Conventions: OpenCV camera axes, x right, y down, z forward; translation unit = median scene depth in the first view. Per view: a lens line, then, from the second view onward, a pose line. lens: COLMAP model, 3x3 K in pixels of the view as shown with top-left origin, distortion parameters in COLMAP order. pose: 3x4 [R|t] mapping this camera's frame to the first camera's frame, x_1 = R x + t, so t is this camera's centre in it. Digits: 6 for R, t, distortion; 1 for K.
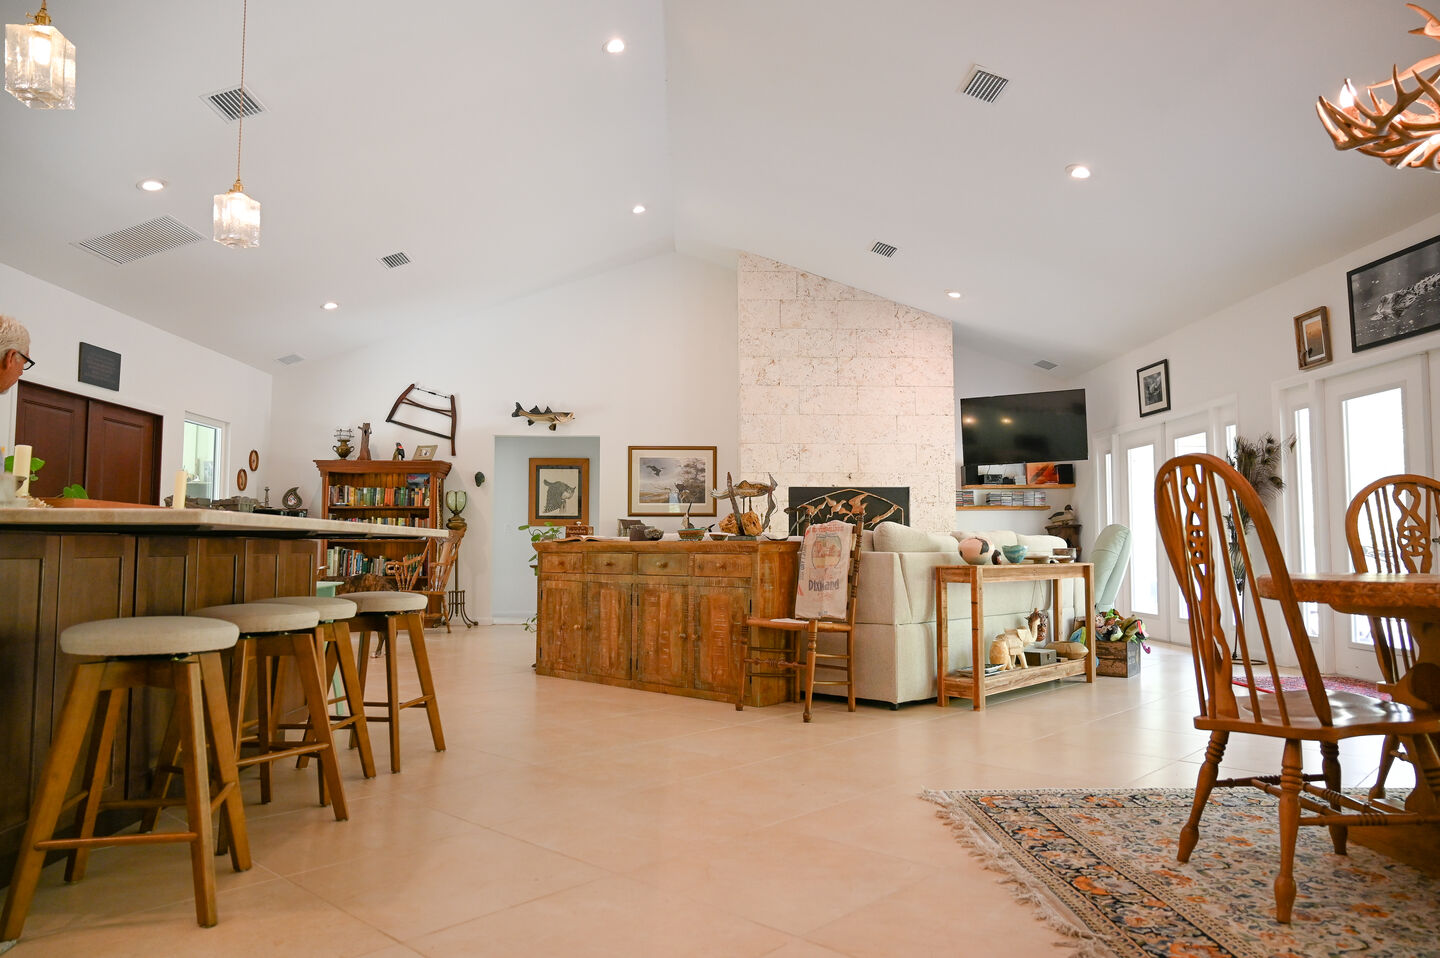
lens RADIAL K [[1005.9, 0, 726.9], [0, 1005.9, 477.0], [0, 0, 1]] dist [0.008795, -0.000630]
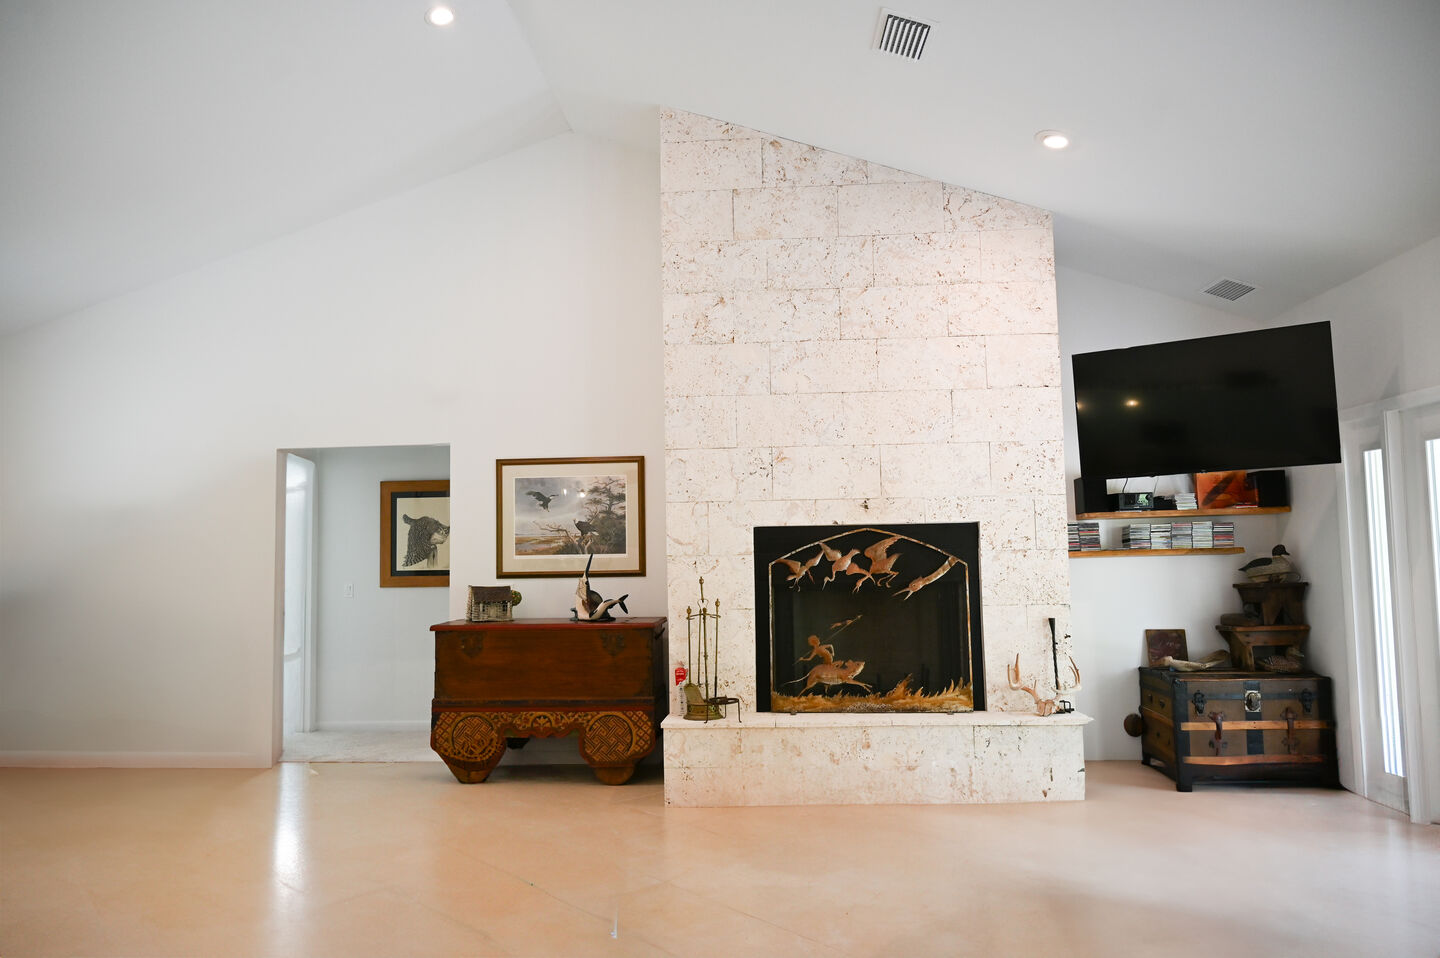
lens RADIAL K [[1005.9, 0, 709.8], [0, 1005.9, 481.6], [0, 0, 1]] dist [0.008795, -0.000630]
pose [[0.995075, -0.025375, -0.095817, 0.089170], [0.025093, 0.999677, -0.004145, -0.012794], [0.095891, 0.001721, 0.995390, 0.444870]]
